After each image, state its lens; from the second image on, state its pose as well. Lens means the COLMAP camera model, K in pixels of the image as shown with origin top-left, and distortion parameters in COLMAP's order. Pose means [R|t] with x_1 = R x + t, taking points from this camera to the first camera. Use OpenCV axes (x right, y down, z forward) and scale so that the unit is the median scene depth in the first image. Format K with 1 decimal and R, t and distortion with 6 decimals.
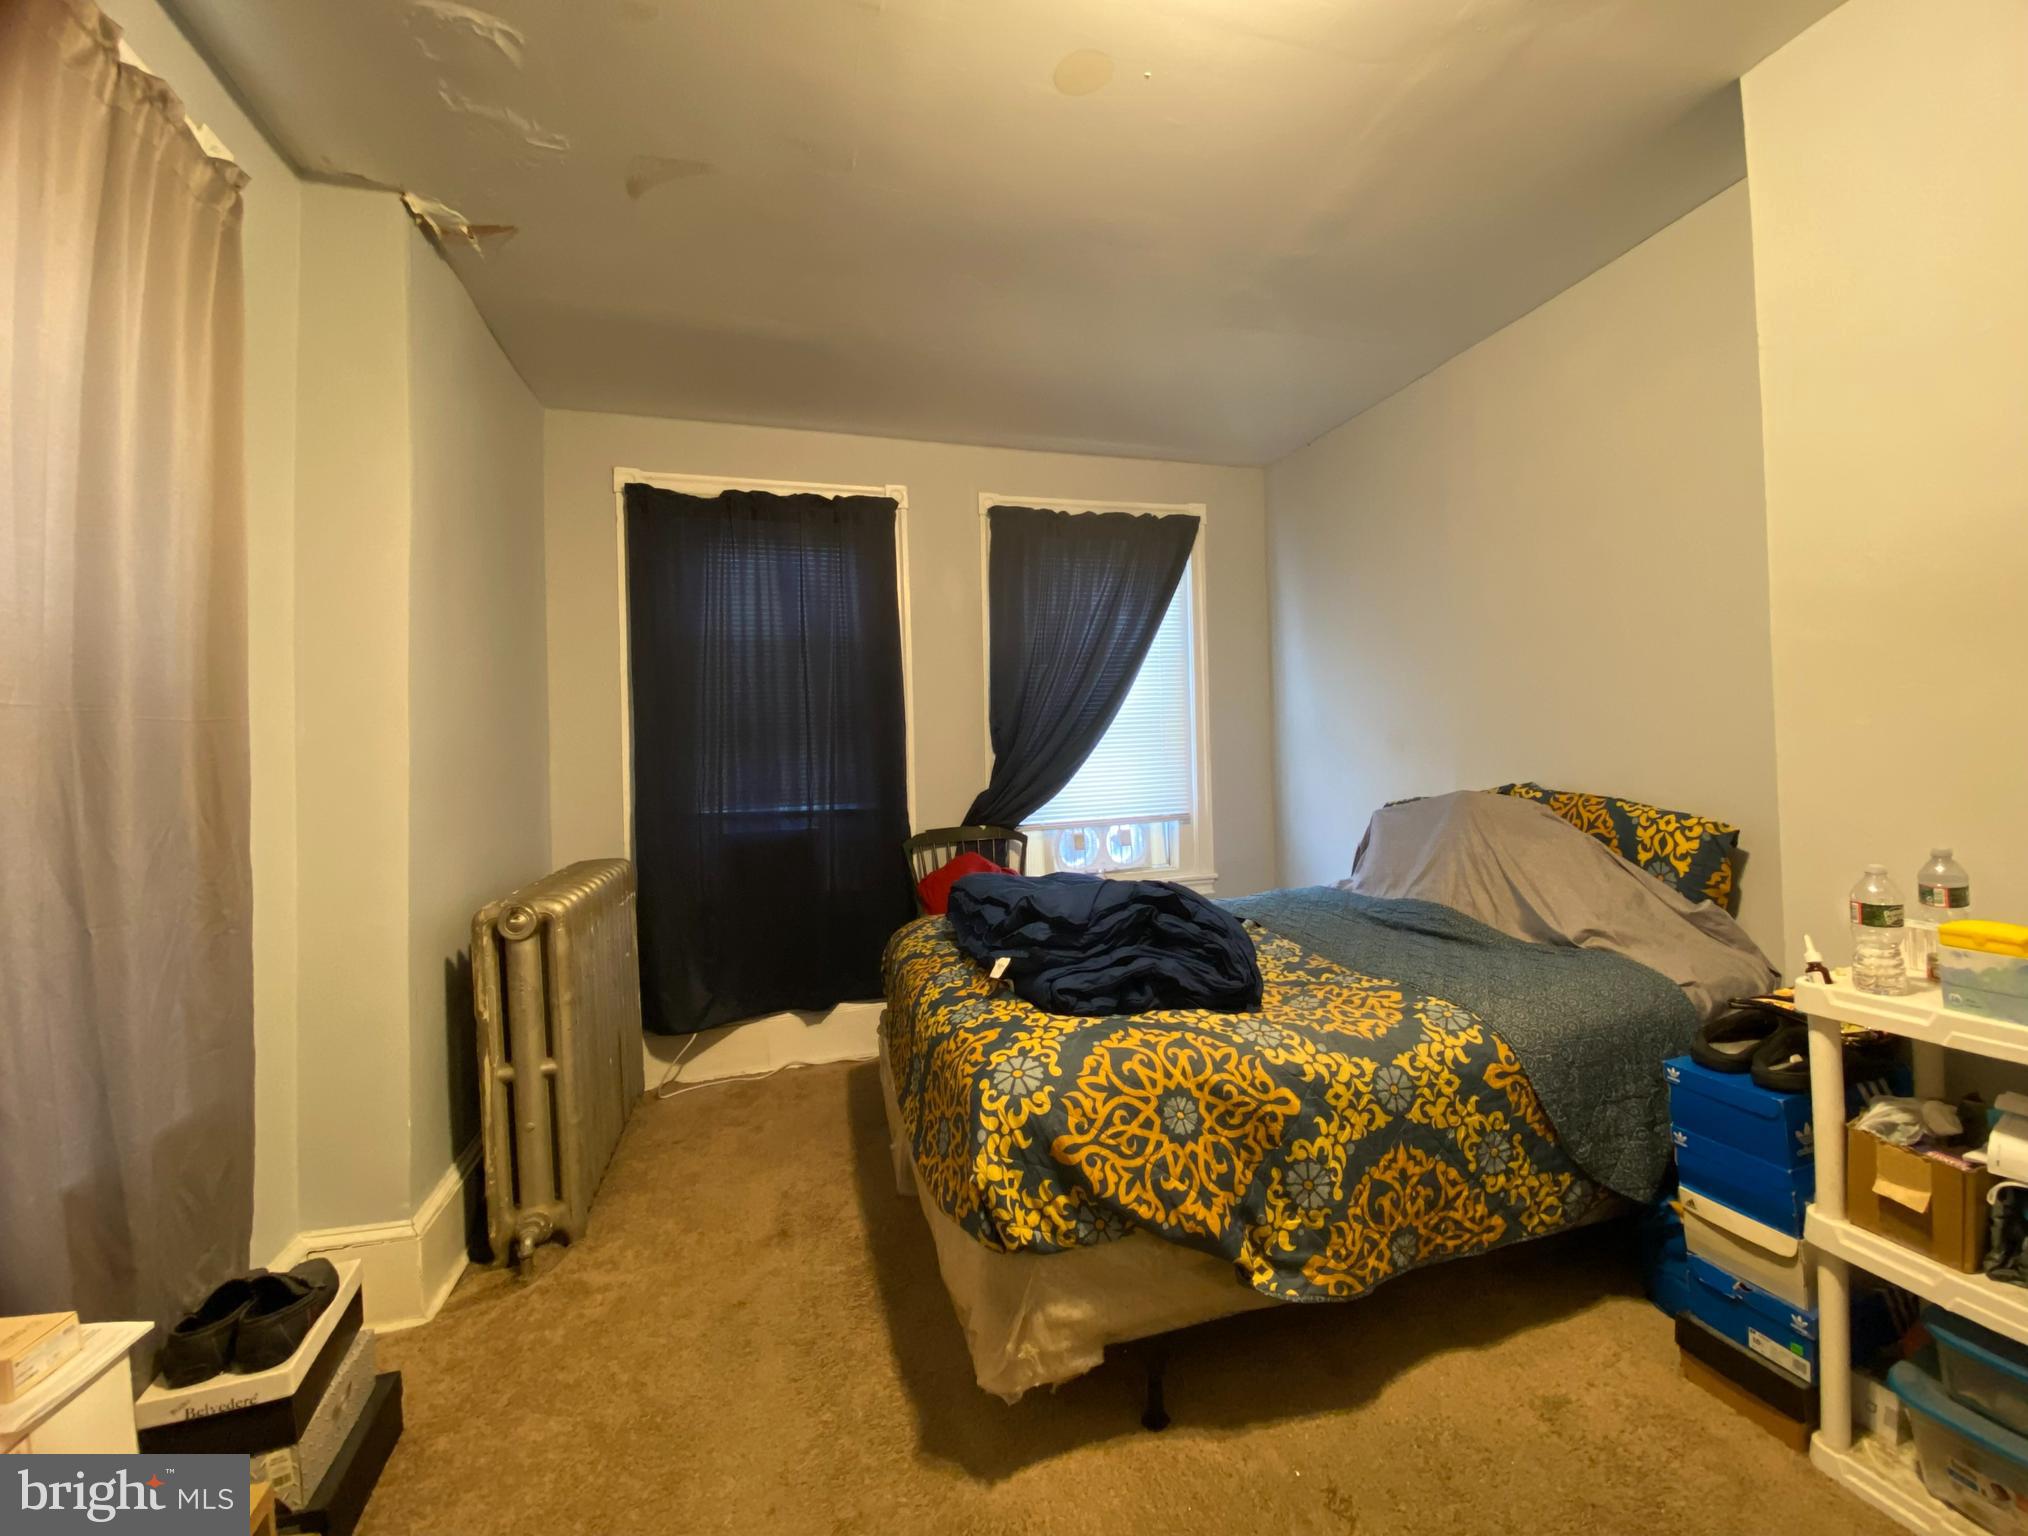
lens RADIAL K [[829.2, 0, 1014.0], [0, 829.2, 768.0], [0, 0, 1]] dist [0.013503, -0.000368]
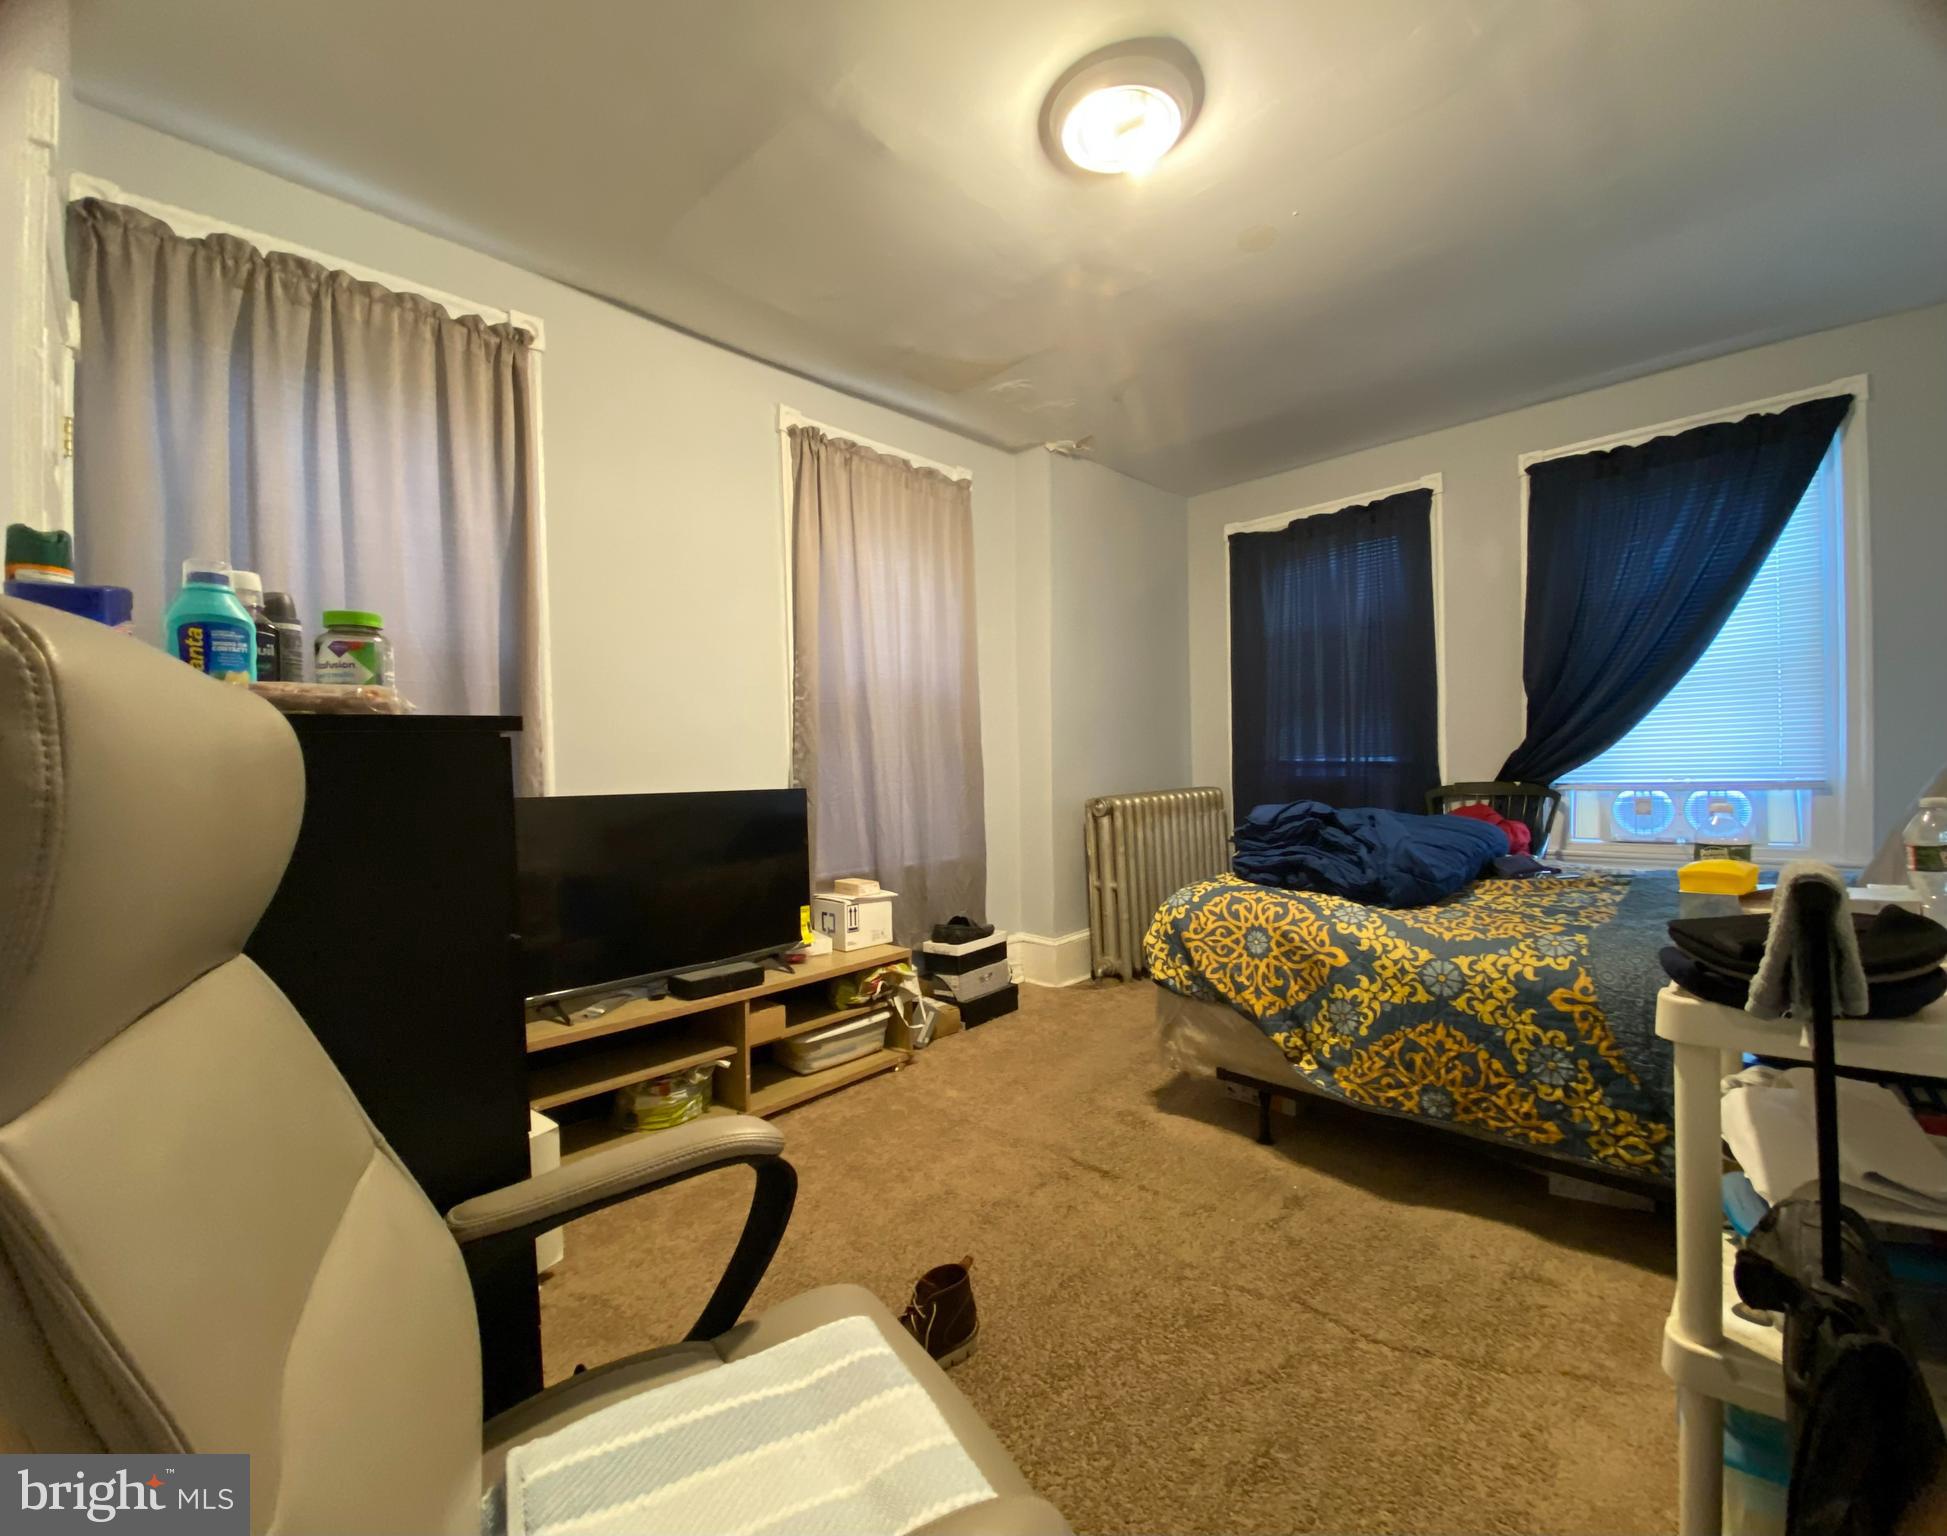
lens RADIAL K [[840.7, 0, 973.5], [0, 840.7, 768.0], [0, 0, 1]] dist [-0.000615, -0.000177]
pose [[0.460760, 0.029668, -0.887029, 1.250453], [0.004262, 0.999356, 0.035639, 0.029172], [0.887514, -0.020202, 0.460337, -0.180118]]
